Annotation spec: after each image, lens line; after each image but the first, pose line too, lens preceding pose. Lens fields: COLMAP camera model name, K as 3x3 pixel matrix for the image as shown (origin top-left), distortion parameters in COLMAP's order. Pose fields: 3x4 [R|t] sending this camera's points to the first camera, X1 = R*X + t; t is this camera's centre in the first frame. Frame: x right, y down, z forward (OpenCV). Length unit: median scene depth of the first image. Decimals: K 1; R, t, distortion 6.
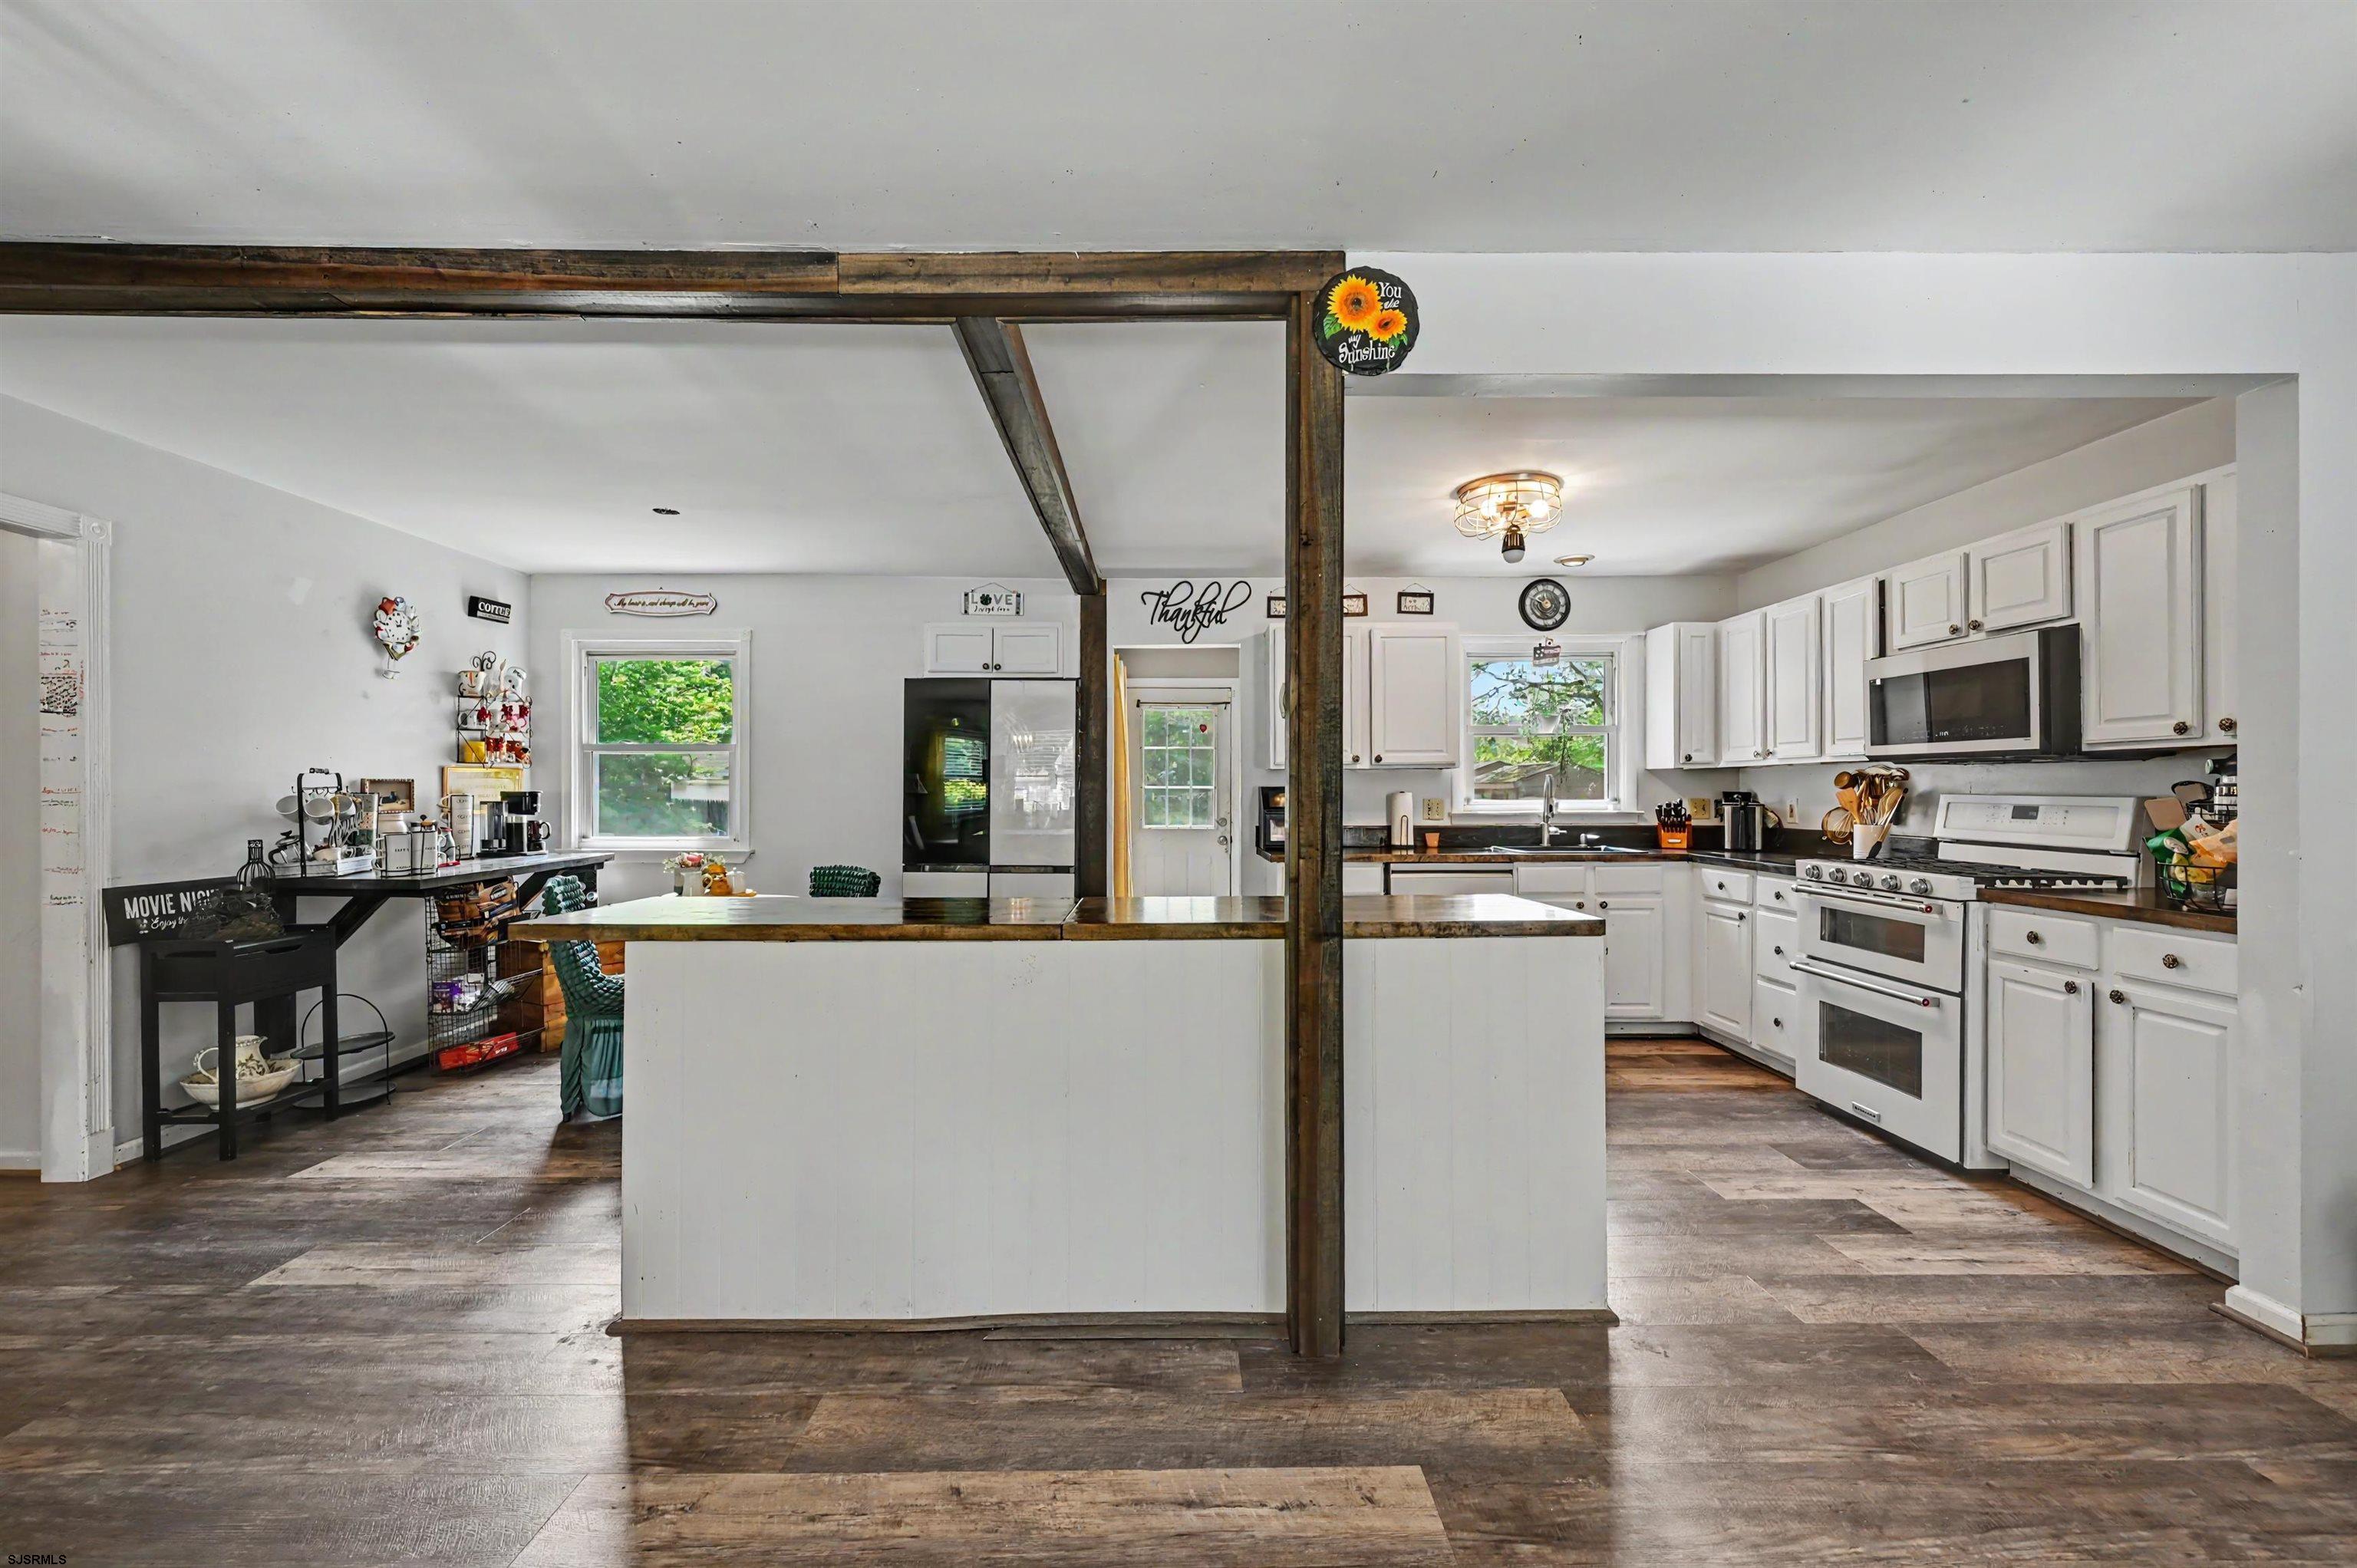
lens RADIAL K [[936.8, 0, 1170.0], [0, 936.8, 793.3], [0, 0, 1]] dist [0.000682, -0.000426]
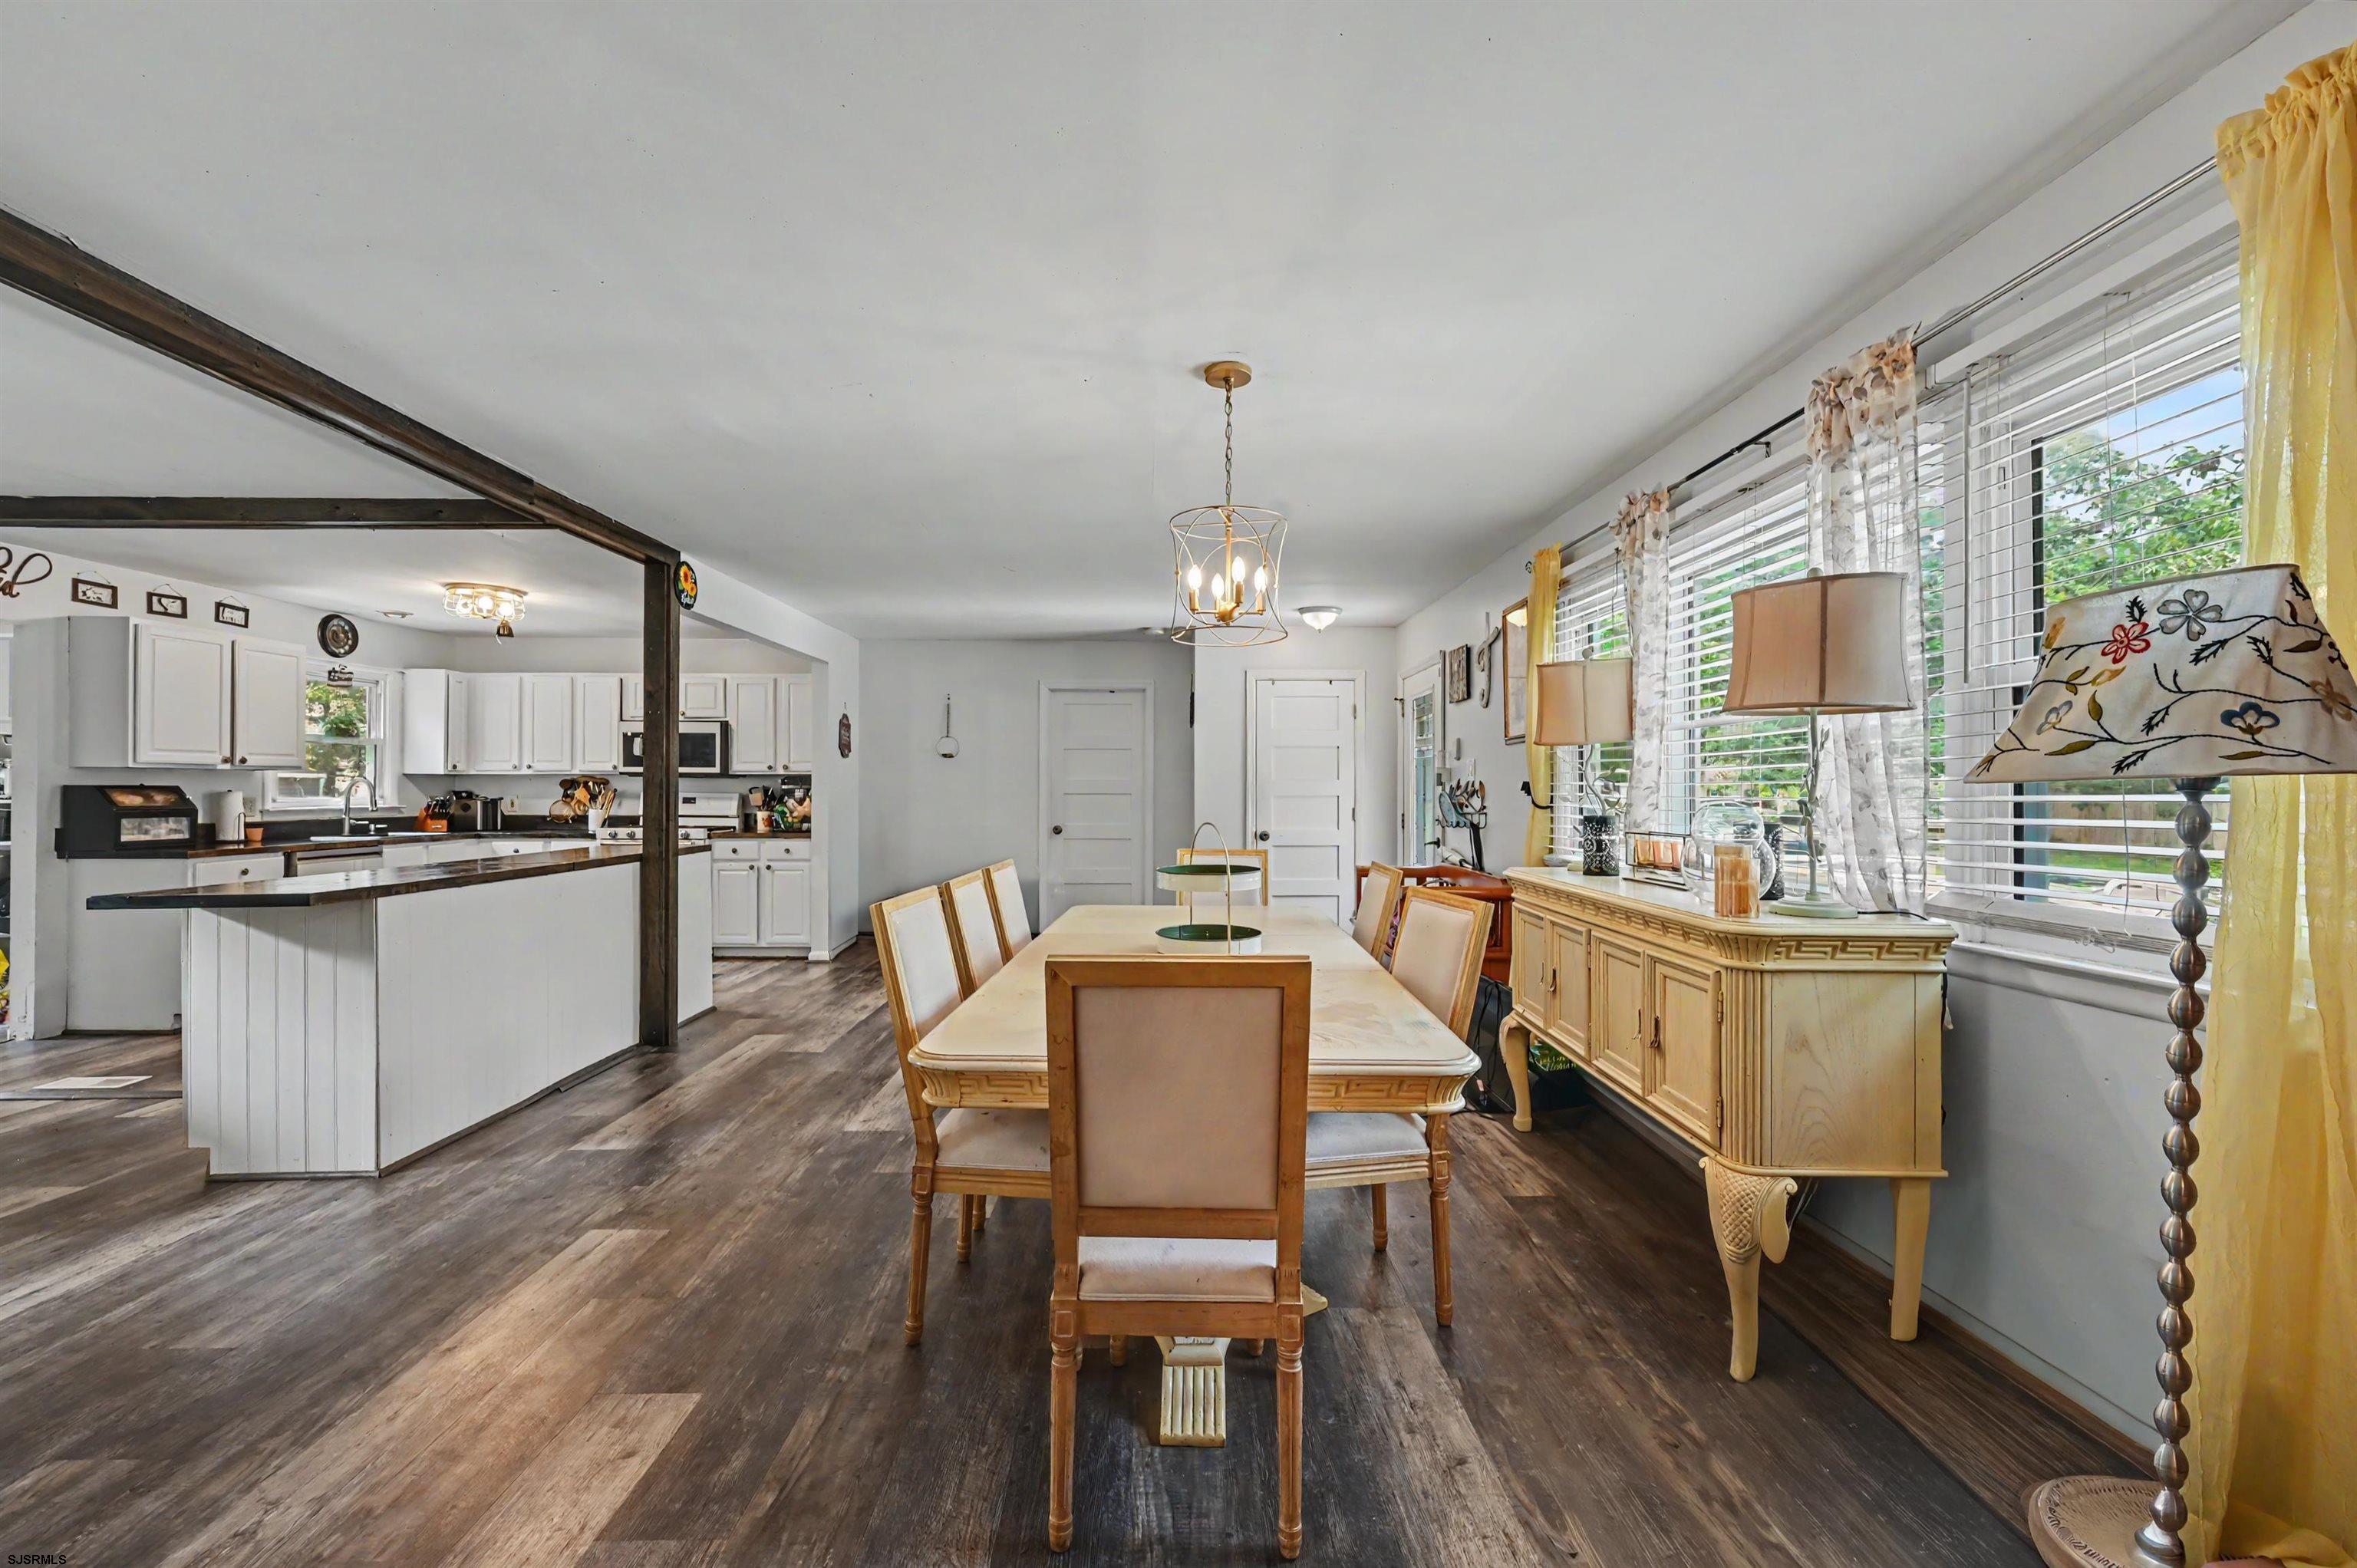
lens RADIAL K [[936.8, 0, 1180.0], [0, 936.8, 787.5], [0, 0, 1]] dist [0.000682, -0.000426]
pose [[-0.015509, 0.004820, 0.999868, -1.074782], [0.001318, 0.999988, -0.004800, 0.001877], [-0.999879, 0.001244, -0.015515, -0.088941]]
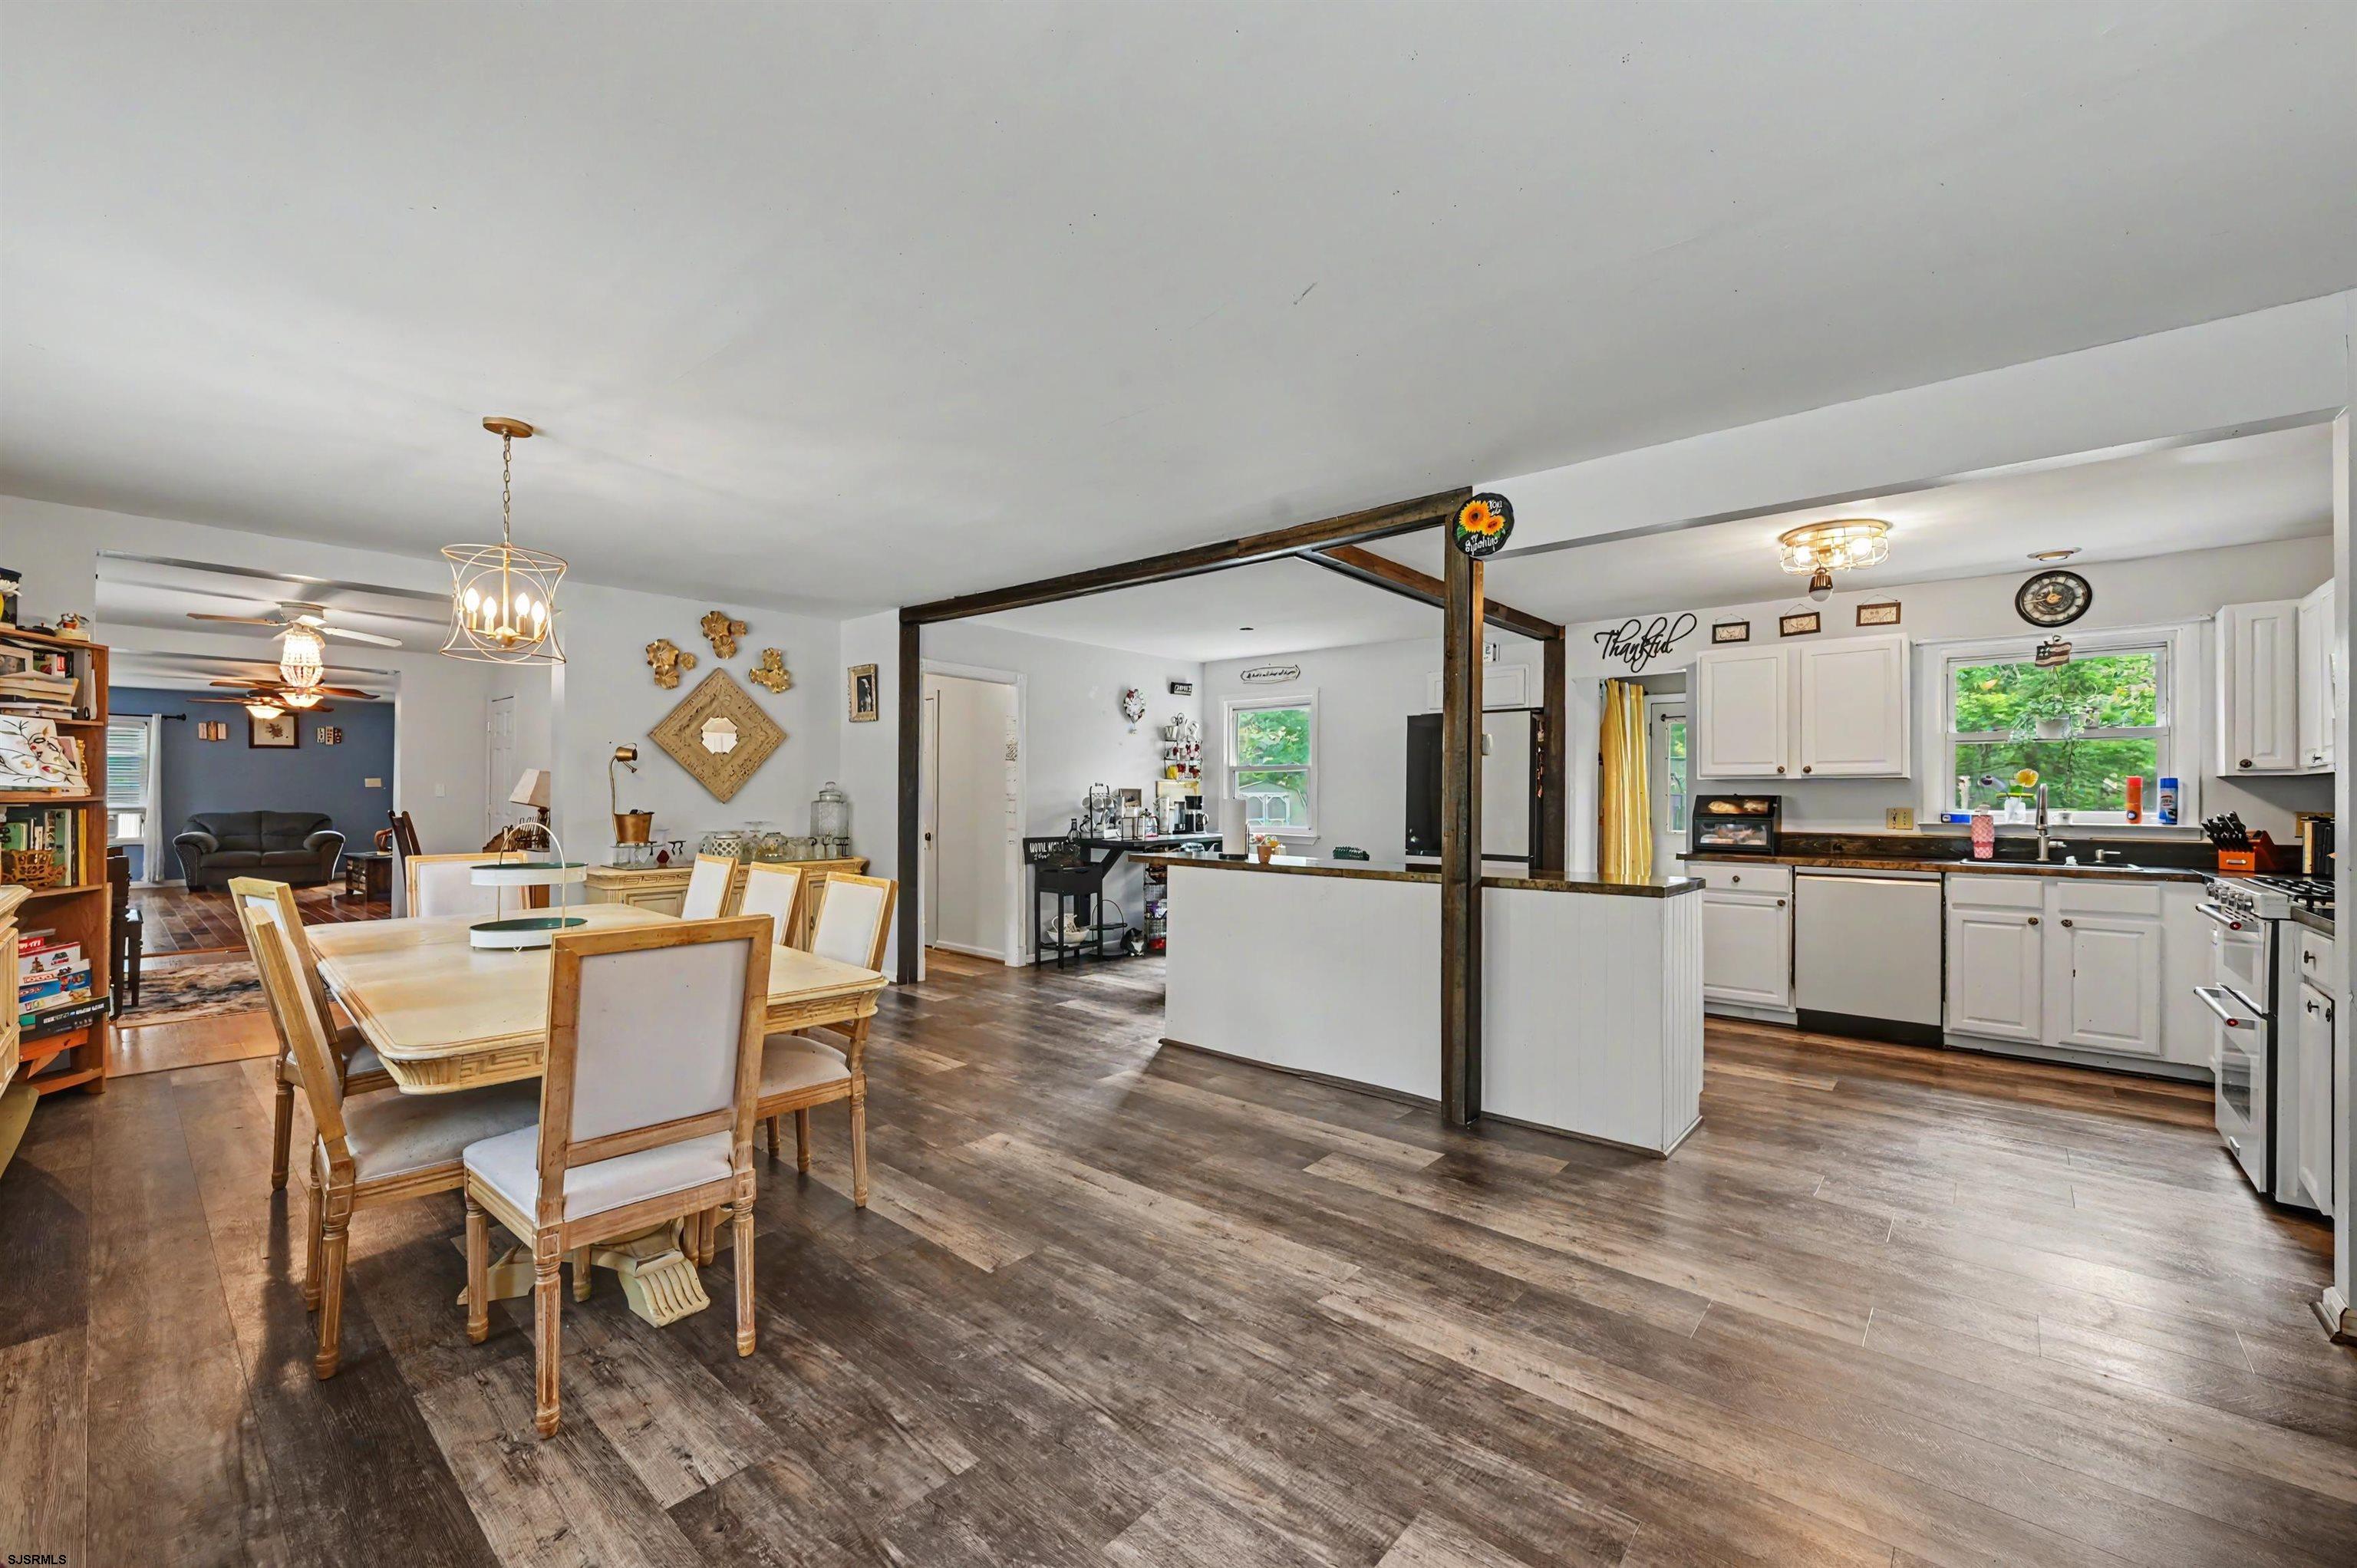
lens RADIAL K [[936.8, 0, 1180.0], [0, 936.8, 800.7], [0, 0, 1]] dist [0.000682, -0.000426]
pose [[0.751517, 0.008991, -0.659653, 0.473783], [-0.007655, 0.999959, 0.004908, -0.001286], [0.659670, 0.001362, 0.751554, -0.333342]]
